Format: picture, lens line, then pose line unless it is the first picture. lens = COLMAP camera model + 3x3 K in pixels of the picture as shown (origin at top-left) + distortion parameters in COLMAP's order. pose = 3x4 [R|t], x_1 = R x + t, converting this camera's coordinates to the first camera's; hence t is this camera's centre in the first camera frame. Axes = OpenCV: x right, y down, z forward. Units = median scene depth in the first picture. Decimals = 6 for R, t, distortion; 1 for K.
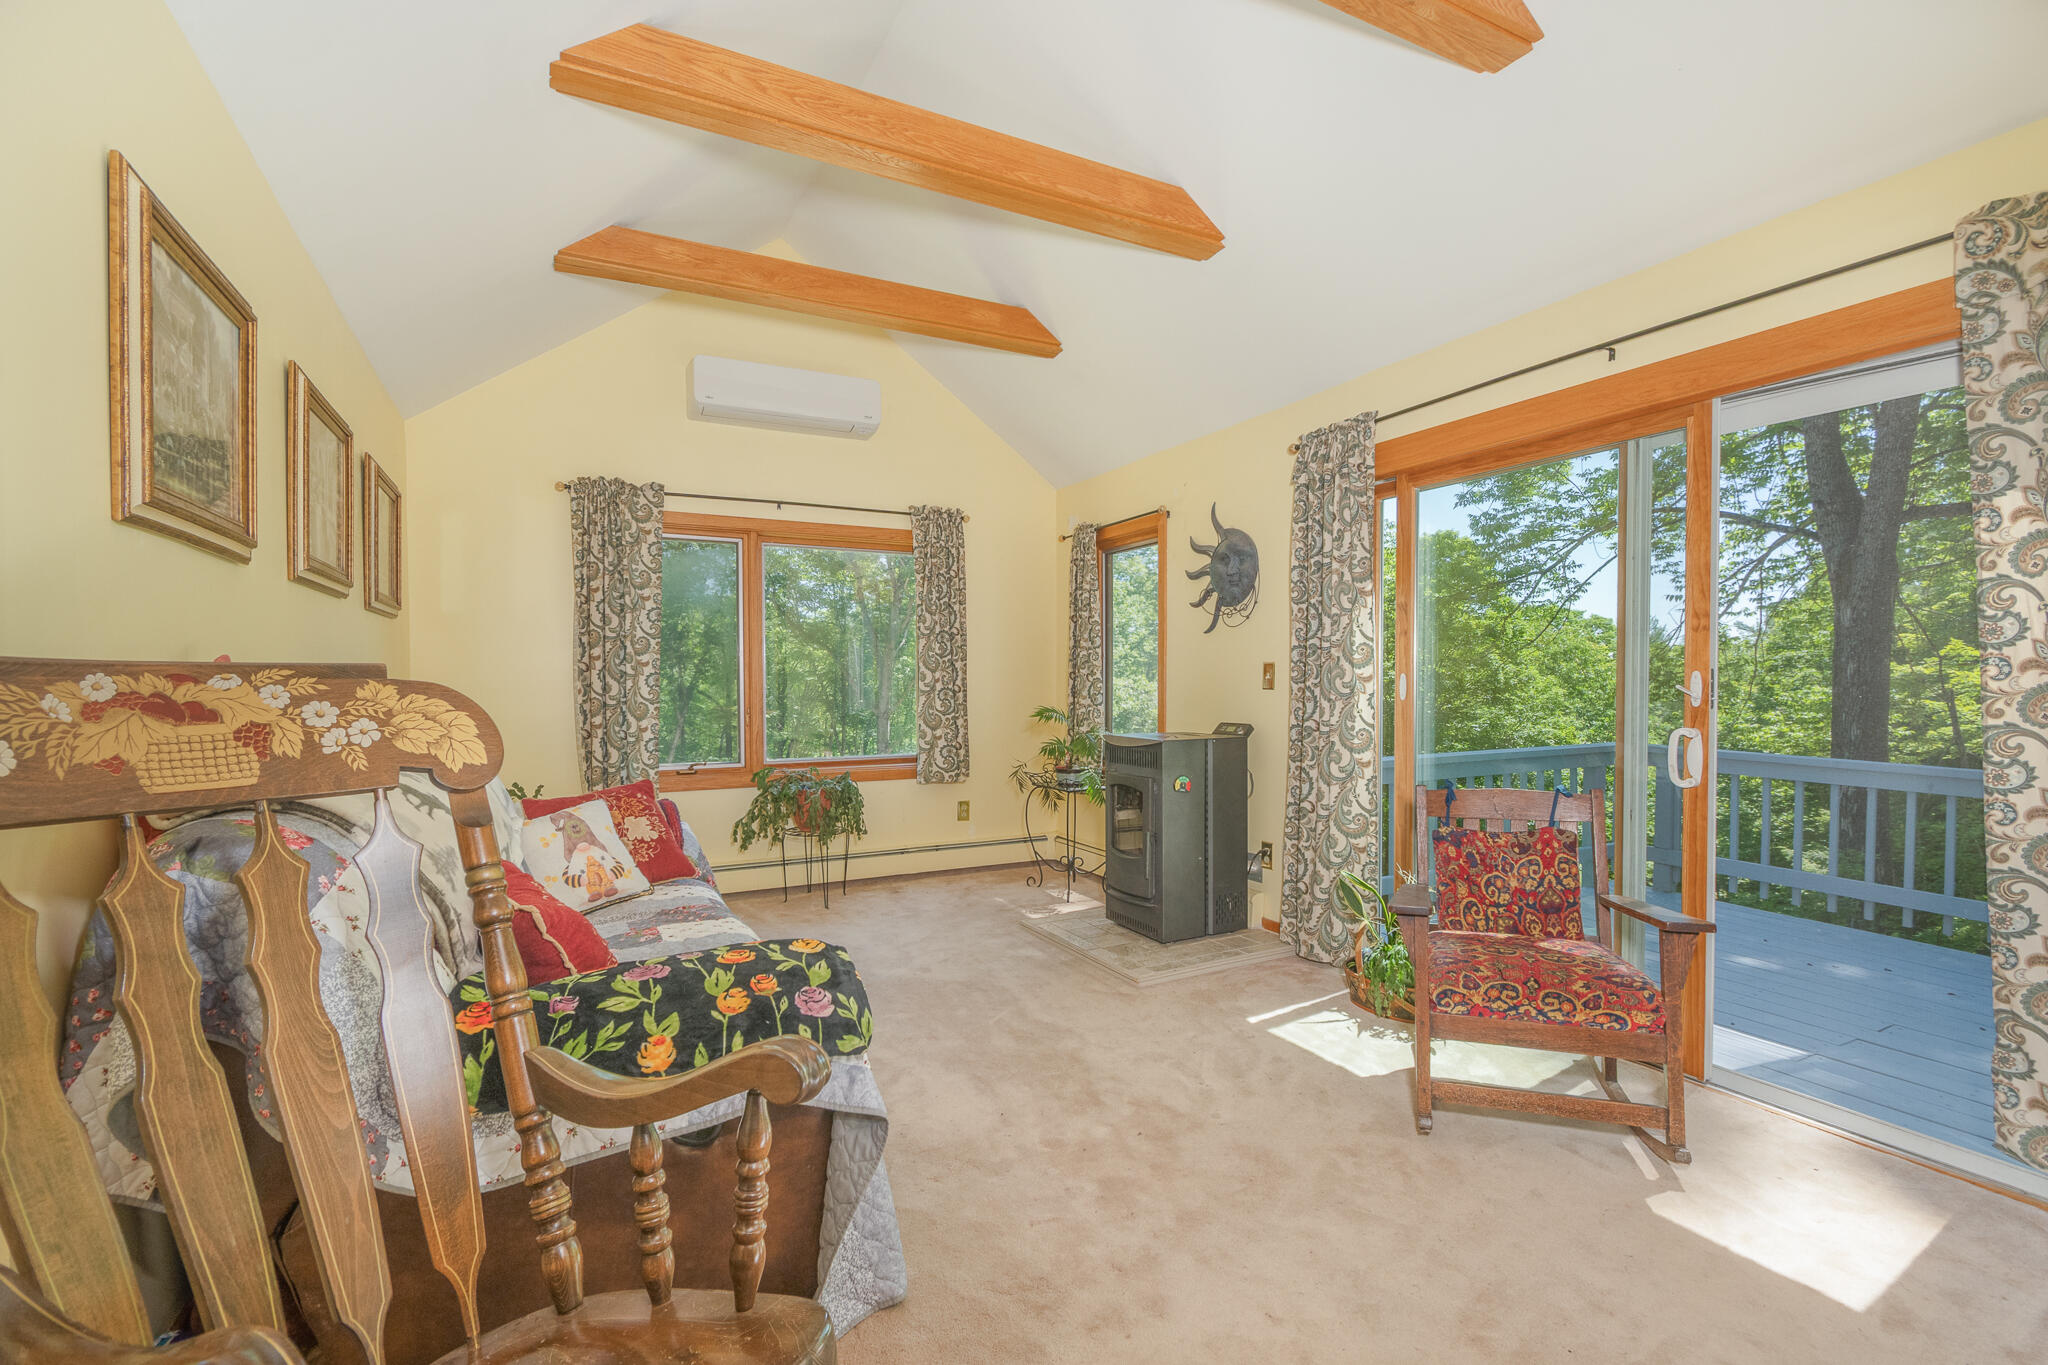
lens RADIAL K [[920.1, 0, 1029.2], [0, 920.1, 688.1], [0, 0, 1]] dist [0.001079, -0.000312]
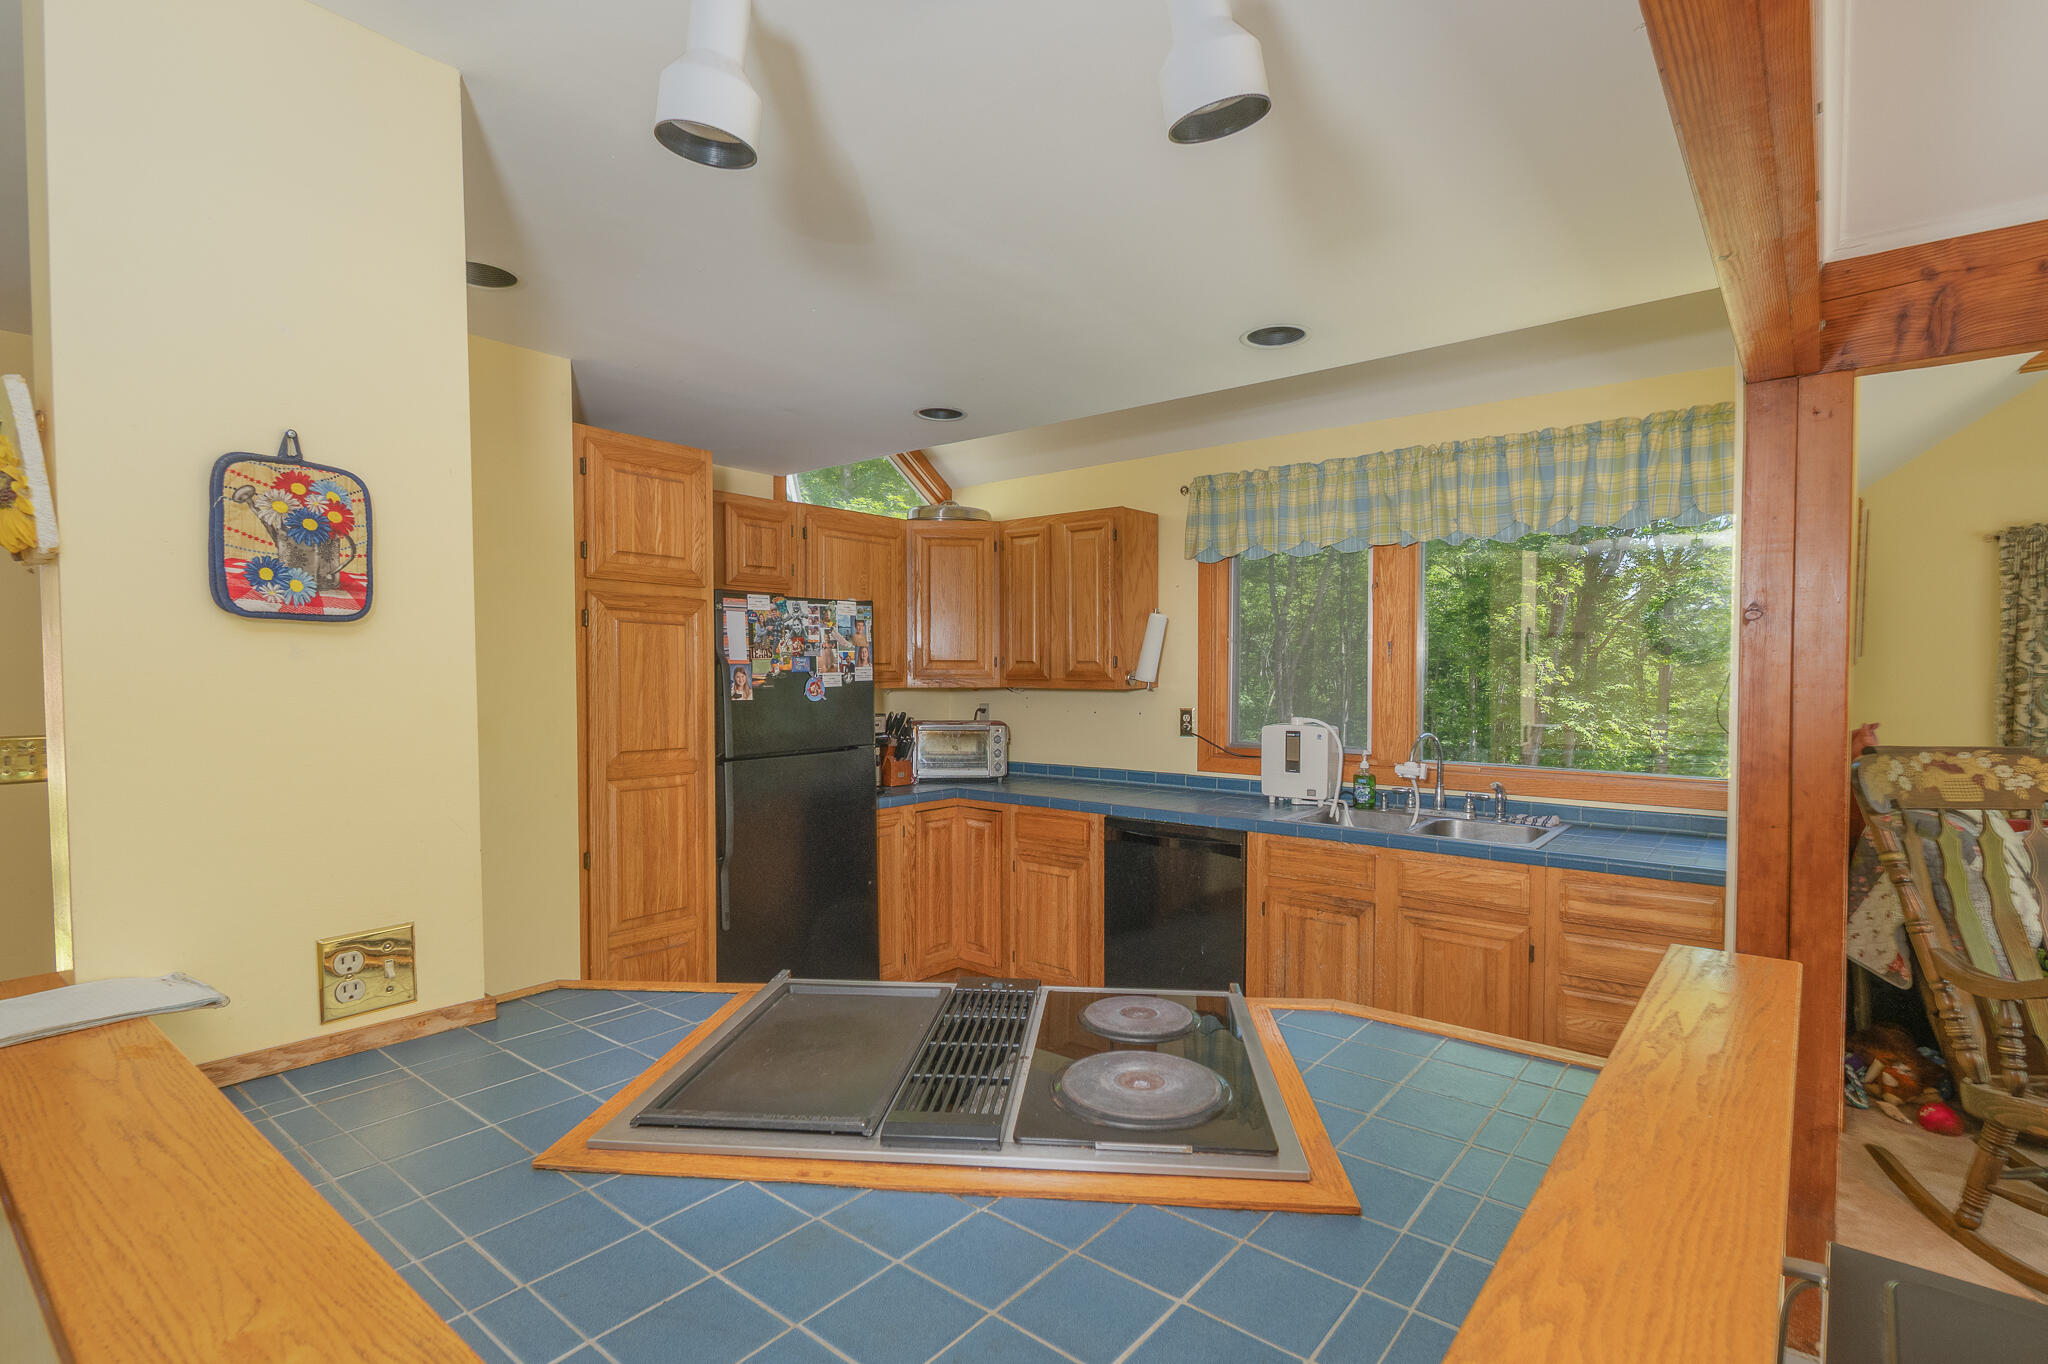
lens RADIAL K [[978.7, 0, 1026.1], [0, 978.7, 693.5], [0, 0, 1]] dist [-0.002989, -0.000378]
pose [[0.400512, 0.029255, -0.915825, 0.404105], [-0.013025, 0.999571, 0.026234, -0.183494], [0.916199, 0.001421, 0.400721, -2.012367]]
